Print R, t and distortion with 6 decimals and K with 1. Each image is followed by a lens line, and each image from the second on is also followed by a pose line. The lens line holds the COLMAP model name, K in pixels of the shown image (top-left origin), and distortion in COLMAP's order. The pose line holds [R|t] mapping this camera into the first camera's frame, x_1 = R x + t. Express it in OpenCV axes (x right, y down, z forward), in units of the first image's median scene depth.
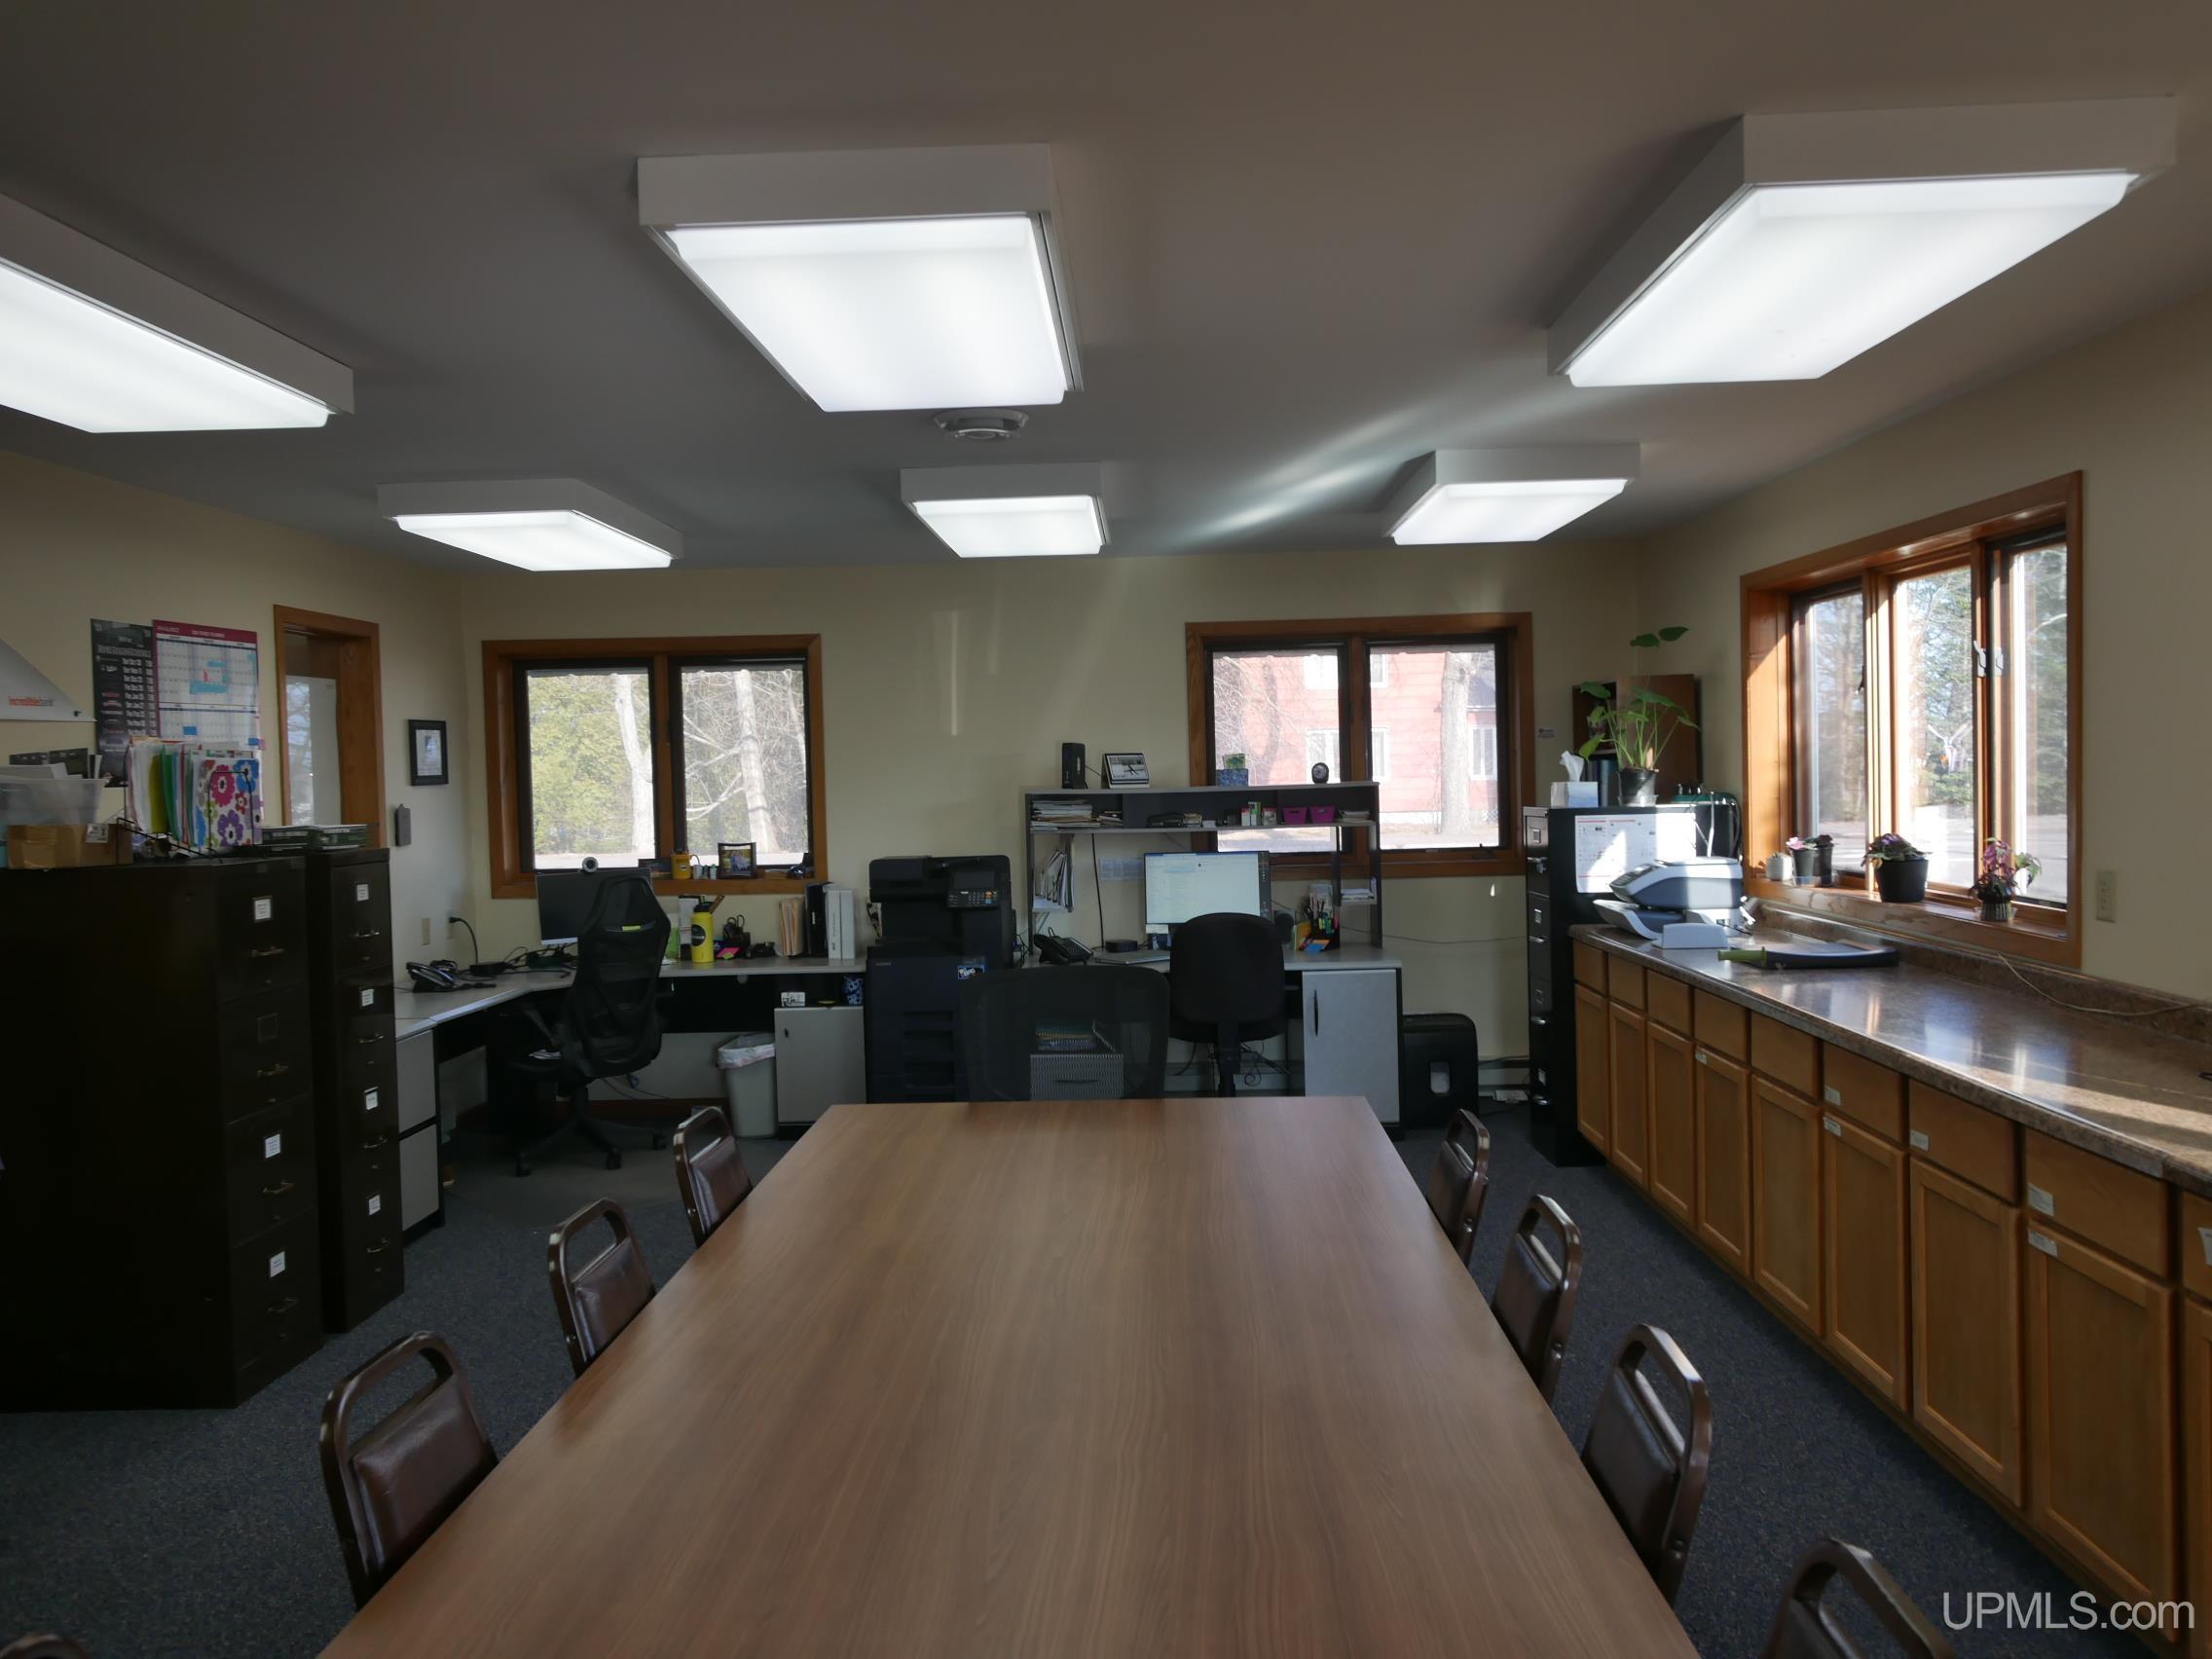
lens RADIAL K [[1688.8, 0, 1106.0], [0, 1688.8, 829.5], [0, 0, 1]] dist [0.007603, 0.004075]
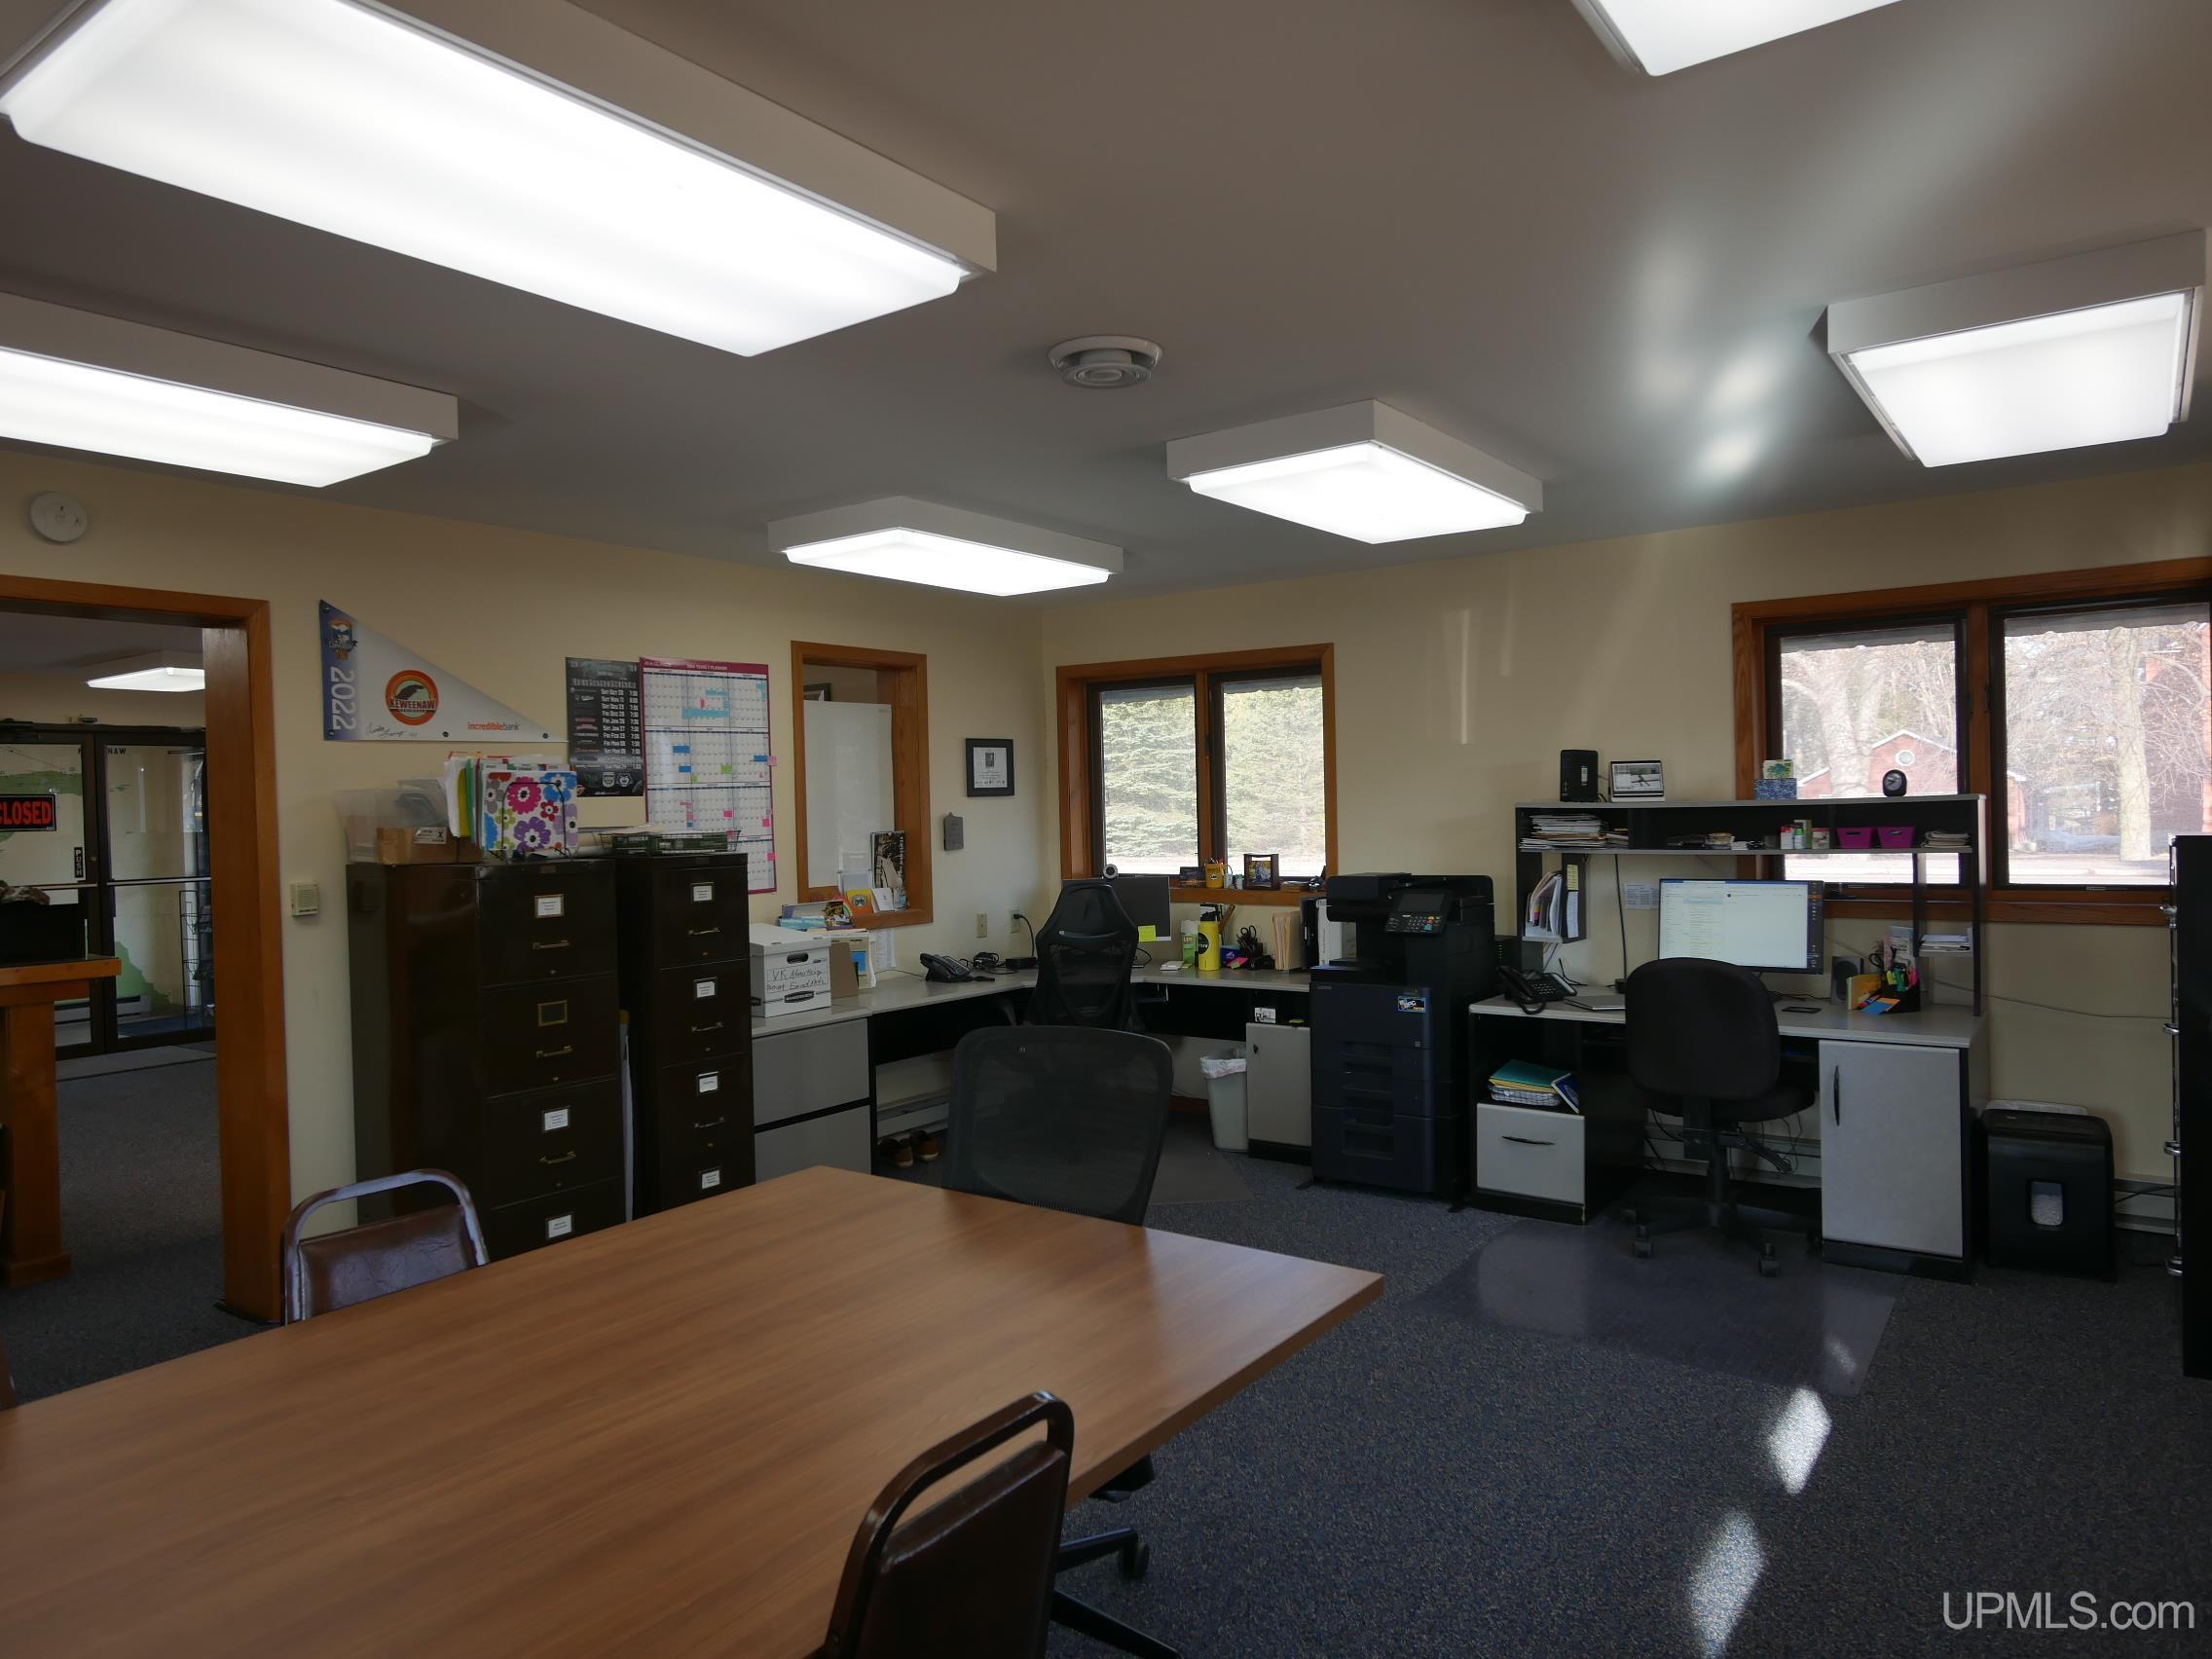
lens RADIAL K [[1424.6, 0, 1099.2], [0, 1424.6, 837.4], [0, 0, 1]] dist [-0.002594, 0.000059]
pose [[0.825585, 0.018620, -0.563971, 0.195007], [-0.017868, 0.999817, 0.006855, -0.006598], [0.563995, 0.004418, 0.825766, 0.255611]]
